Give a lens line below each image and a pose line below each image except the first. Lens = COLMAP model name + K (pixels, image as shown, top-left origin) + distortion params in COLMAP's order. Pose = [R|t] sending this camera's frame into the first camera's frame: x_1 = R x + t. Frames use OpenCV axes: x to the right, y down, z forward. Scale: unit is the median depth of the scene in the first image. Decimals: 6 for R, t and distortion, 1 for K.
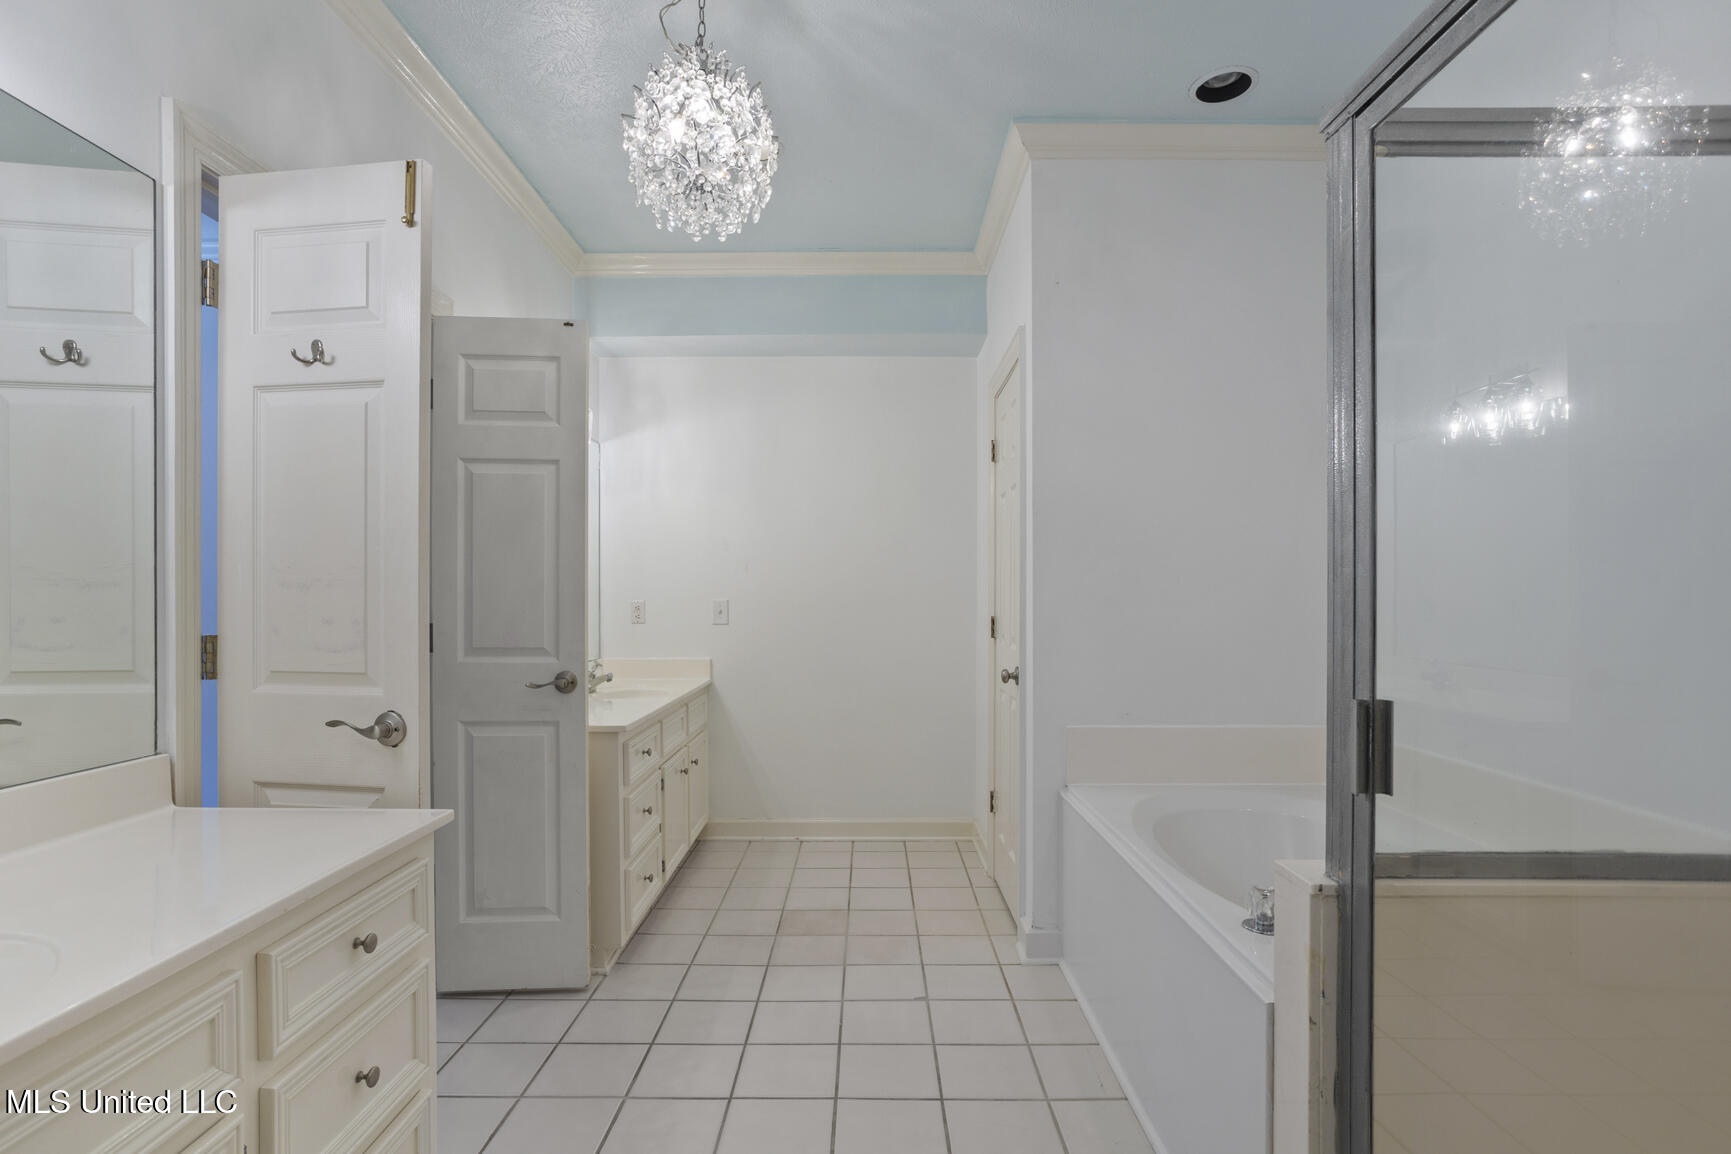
lens RADIAL K [[844.7, 0, 866.7], [0, 844.7, 573.7], [0, 0, 1]] dist [-0.047949, 0.026176]
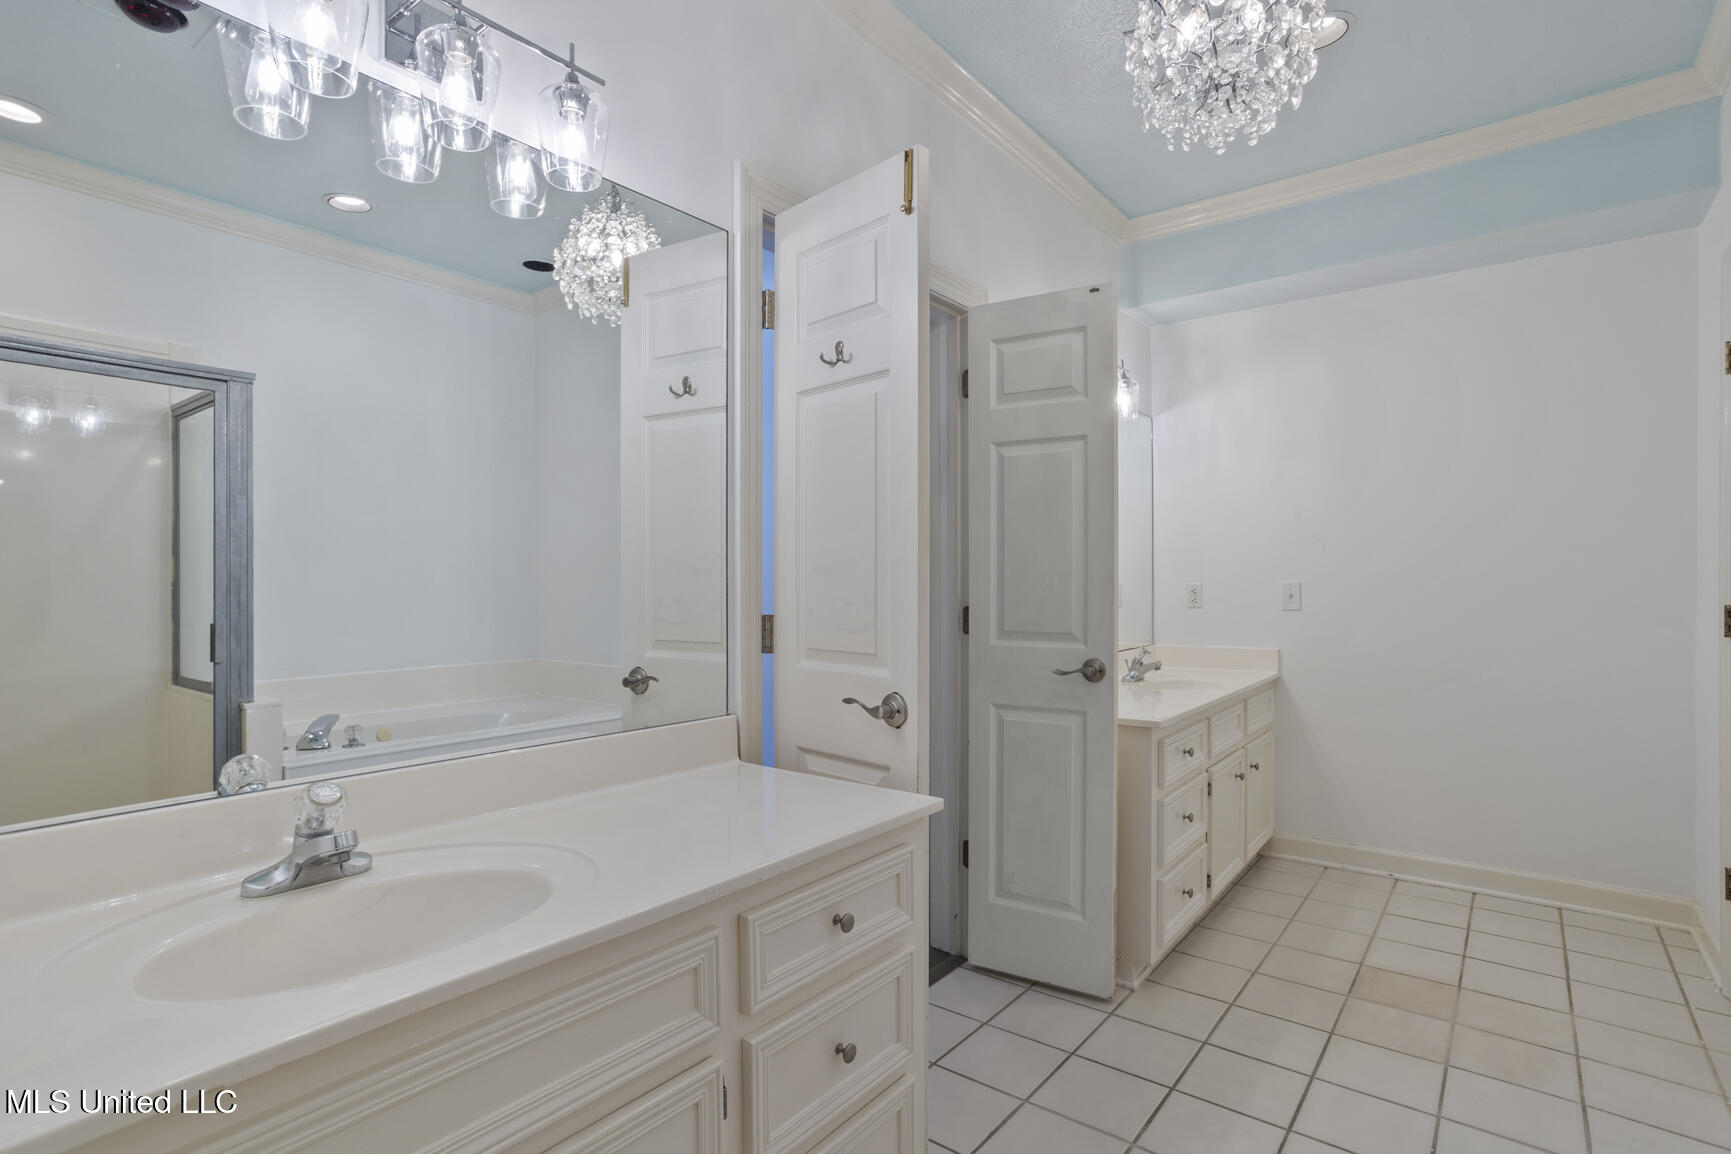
lens RADIAL K [[844.7, 0, 870.9], [0, 844.7, 574.5], [0, 0, 1]] dist [-0.047949, 0.026176]
pose [[0.788527, -0.004731, -0.614981, 0.030414], [0.018423, 0.999703, 0.015931, 0.002655], [0.614724, -0.023892, 0.788381, 0.122070]]
